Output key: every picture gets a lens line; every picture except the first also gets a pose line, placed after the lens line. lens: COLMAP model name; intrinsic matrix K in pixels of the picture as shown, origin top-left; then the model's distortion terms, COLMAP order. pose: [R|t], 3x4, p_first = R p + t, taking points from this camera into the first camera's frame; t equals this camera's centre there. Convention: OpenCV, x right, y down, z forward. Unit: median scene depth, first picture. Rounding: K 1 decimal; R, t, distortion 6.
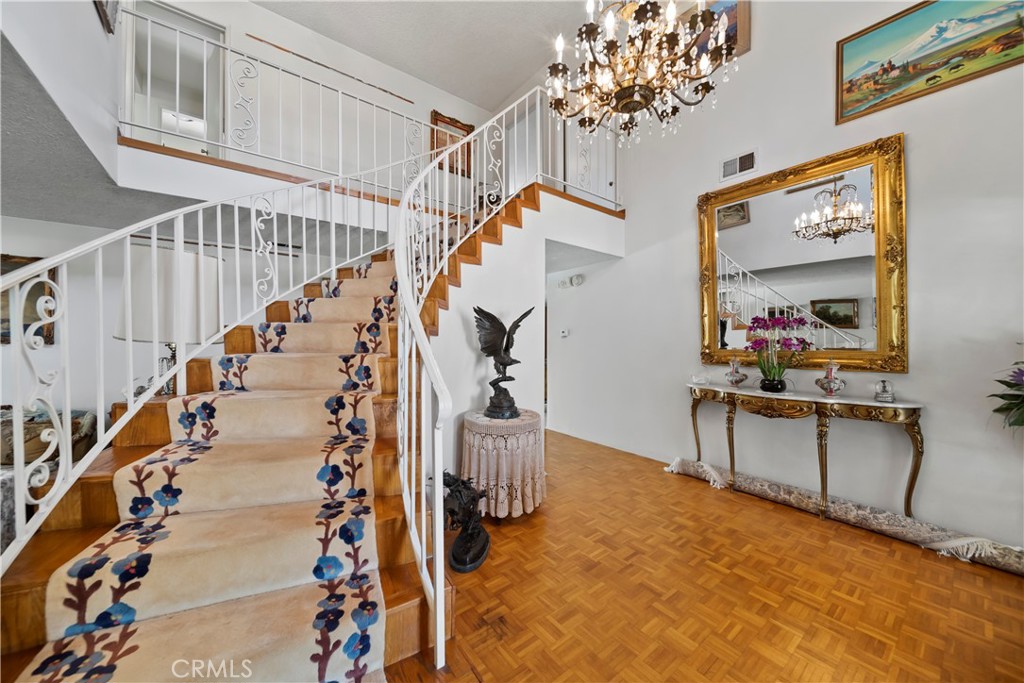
lens RADIAL K [[362.6, 0, 511.3], [0, 362.6, 344.9], [0, 0, 1]] dist [-0.003311, -0.000431]
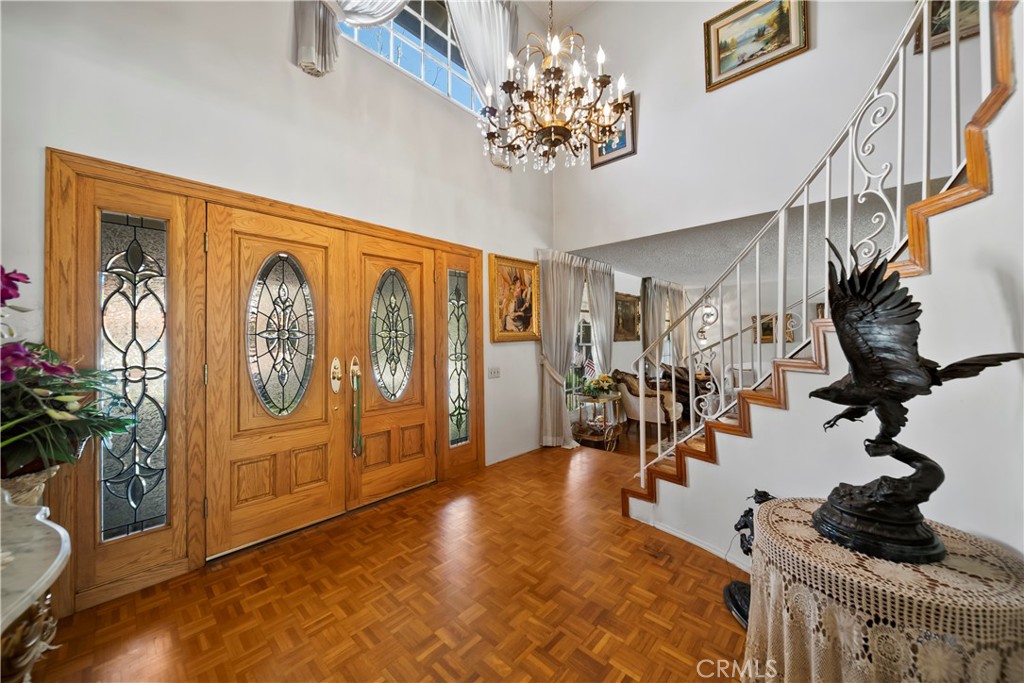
lens RADIAL K [[362.6, 0, 514.3], [0, 362.6, 337.2], [0, 0, 1]] dist [-0.003311, -0.000431]
pose [[-0.984954, 0.007059, -0.172672, 0.545319], [0.006907, 0.999975, 0.001481, -0.019653], [0.172678, 0.000266, -0.984978, 1.747824]]
